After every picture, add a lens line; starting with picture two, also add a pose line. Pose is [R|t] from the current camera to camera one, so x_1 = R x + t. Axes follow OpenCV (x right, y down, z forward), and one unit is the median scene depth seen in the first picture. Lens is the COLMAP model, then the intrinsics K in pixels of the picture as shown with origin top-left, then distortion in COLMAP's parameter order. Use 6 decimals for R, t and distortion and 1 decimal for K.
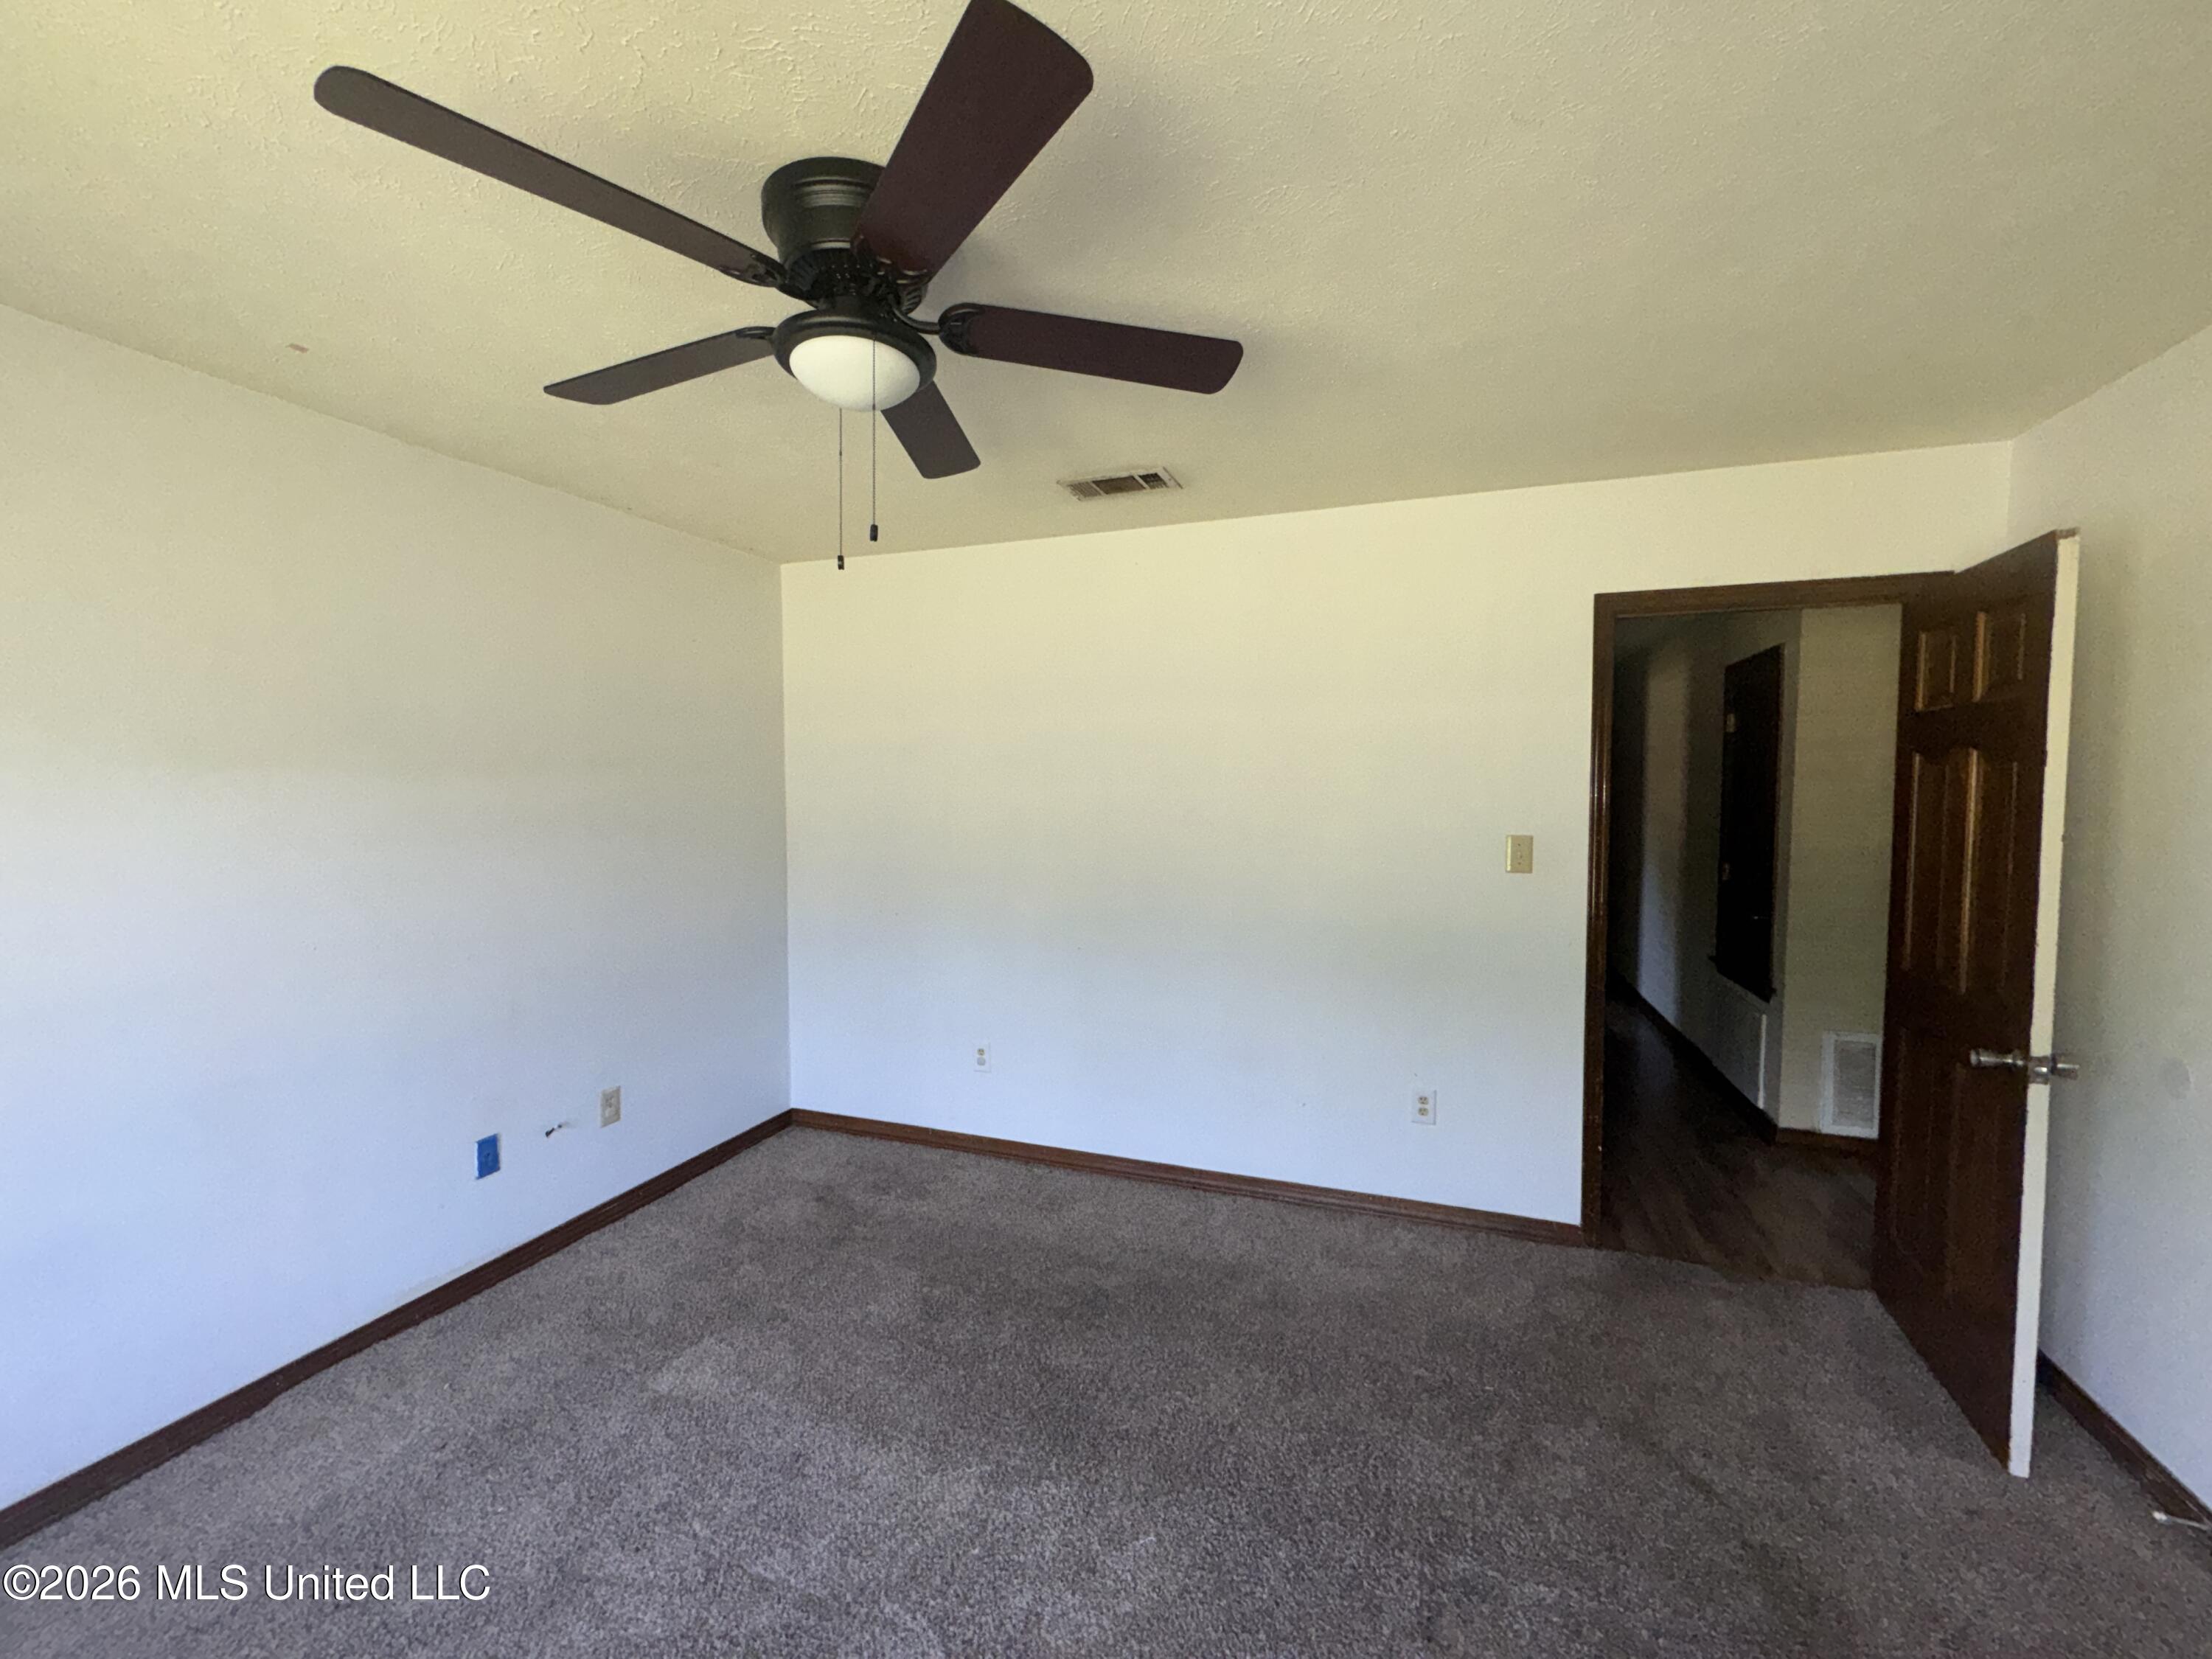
lens RADIAL K [[886.7, 0, 1107.4], [0, 886.7, 825.5], [0, 0, 1]] dist [-0.001956, -0.000257]
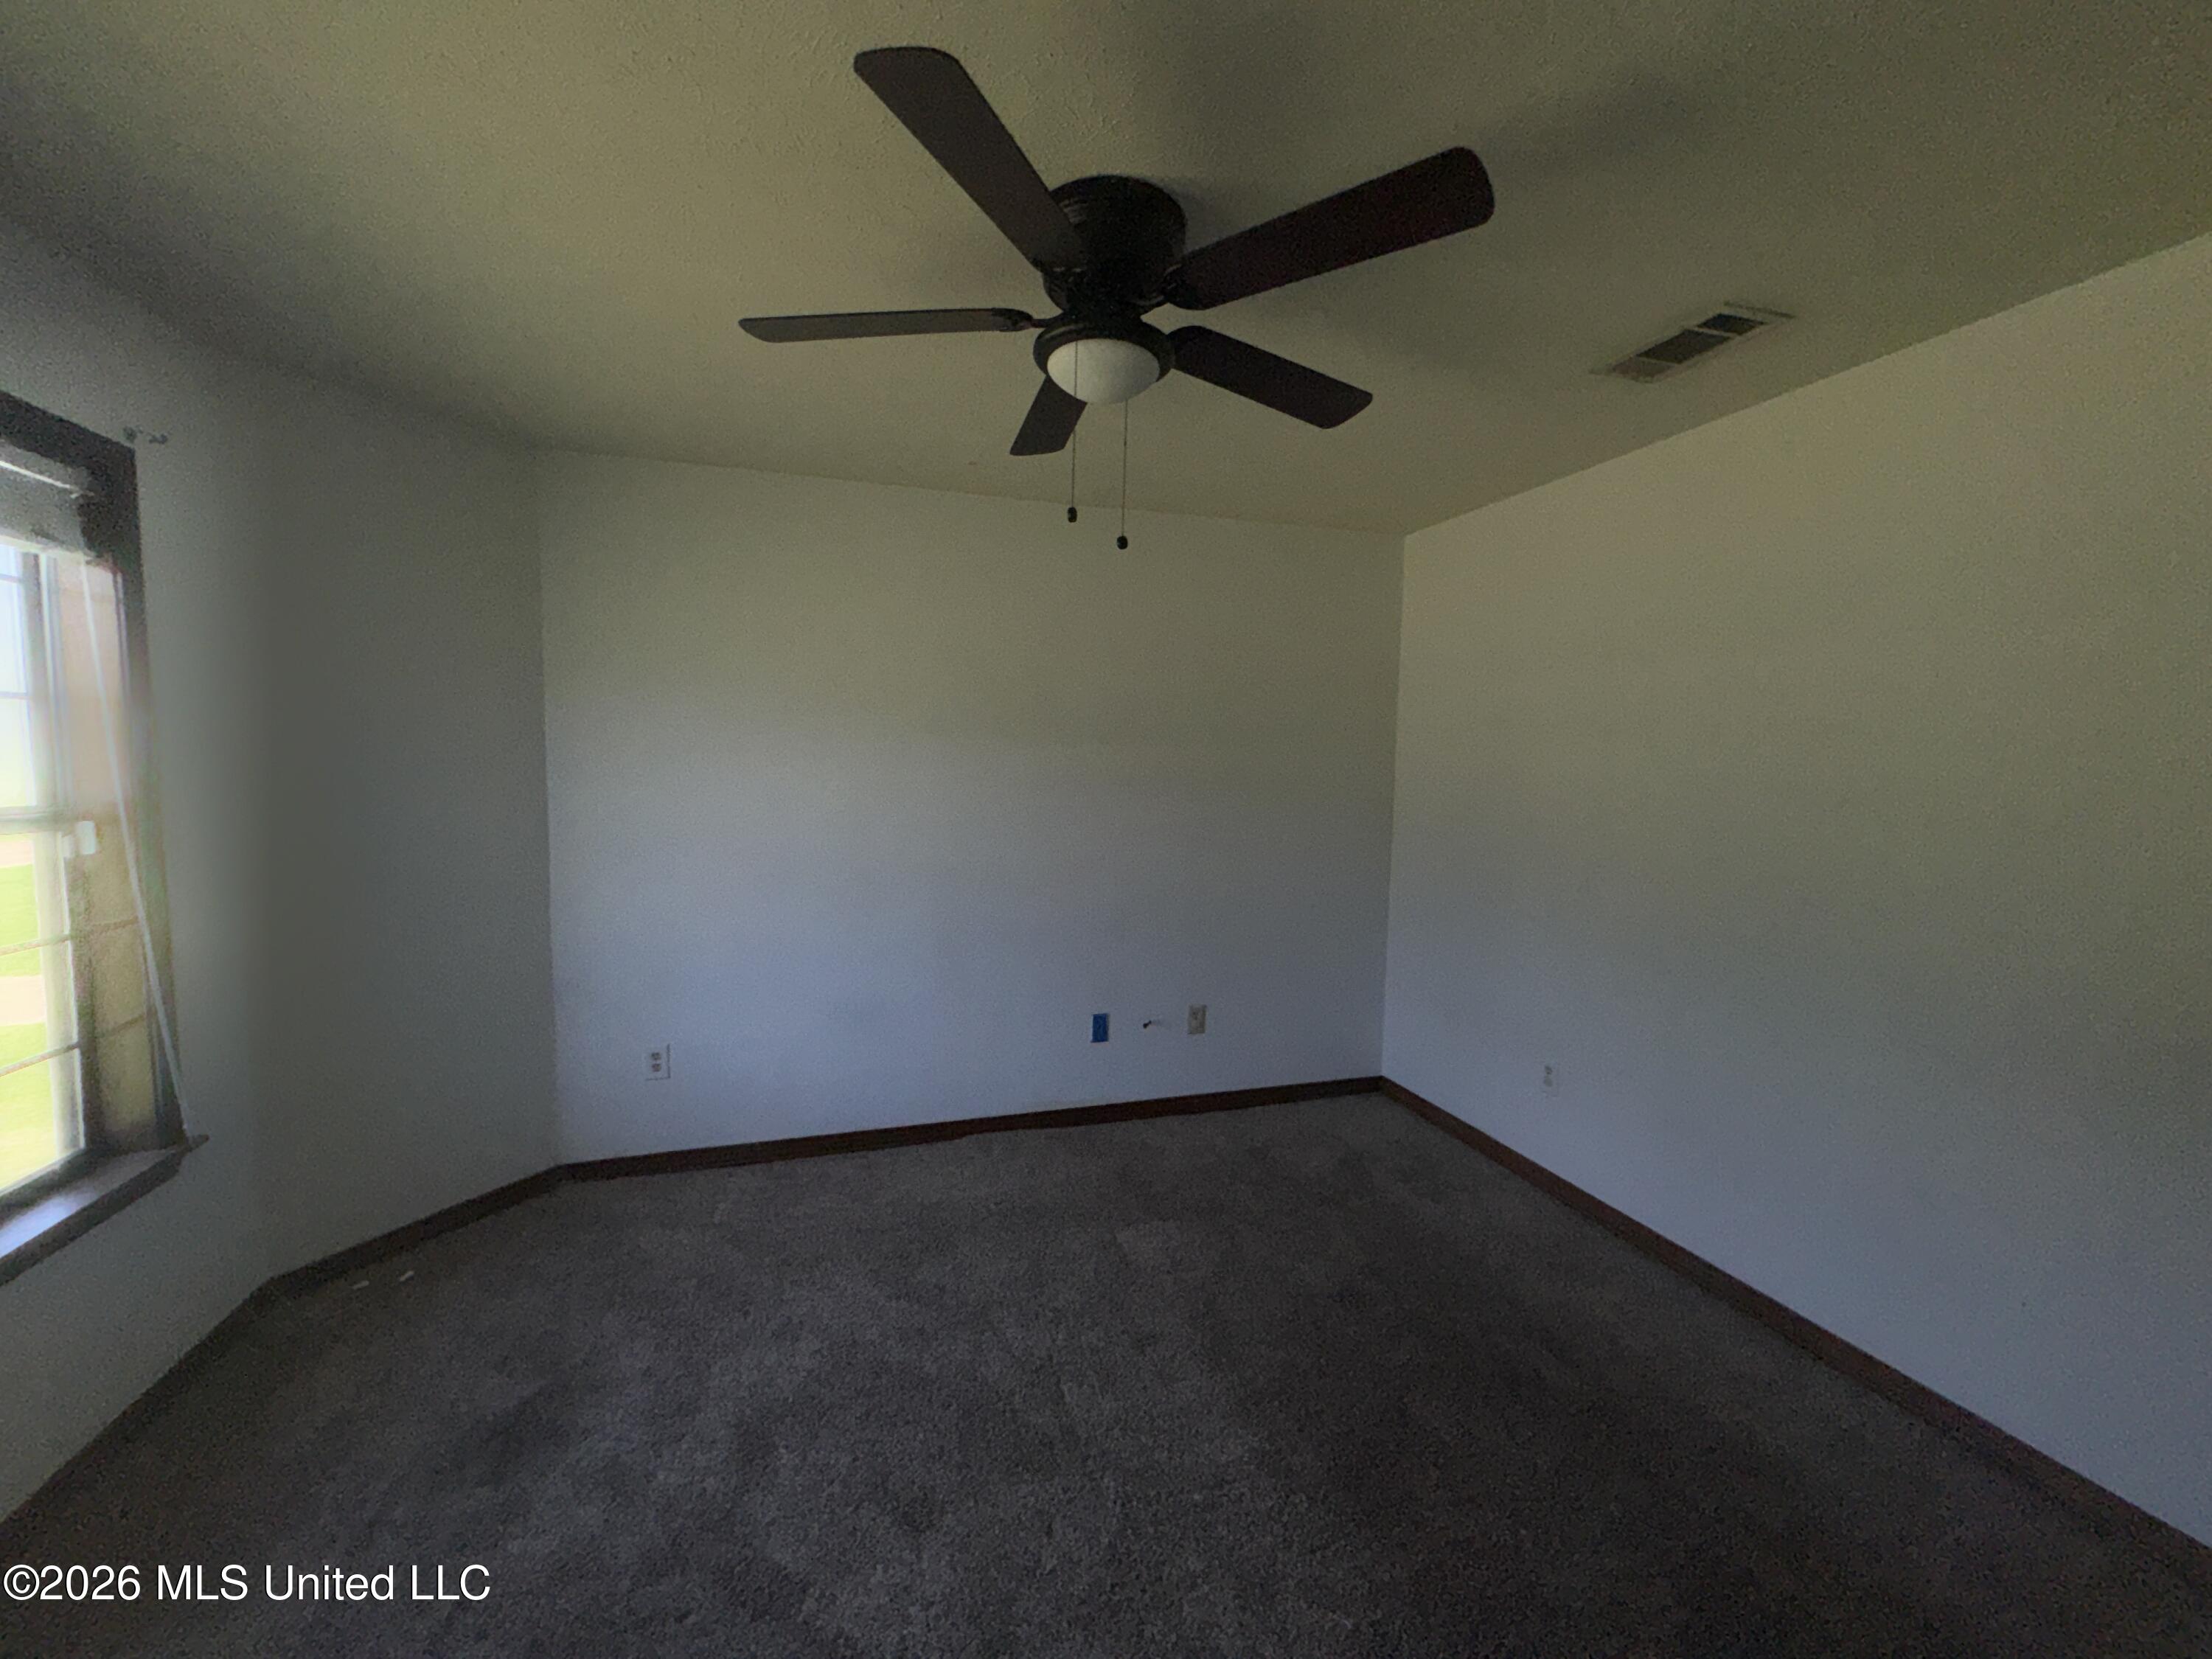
lens RADIAL K [[886.7, 0, 1104.1], [0, 886.7, 824.2], [0, 0, 1]] dist [-0.001956, -0.000257]
pose [[0.601291, 0.065558, -0.796336, 0.376544], [-0.051483, 0.997736, 0.043265, 0.005956], [0.797370, 0.014983, 0.603305, 0.198300]]
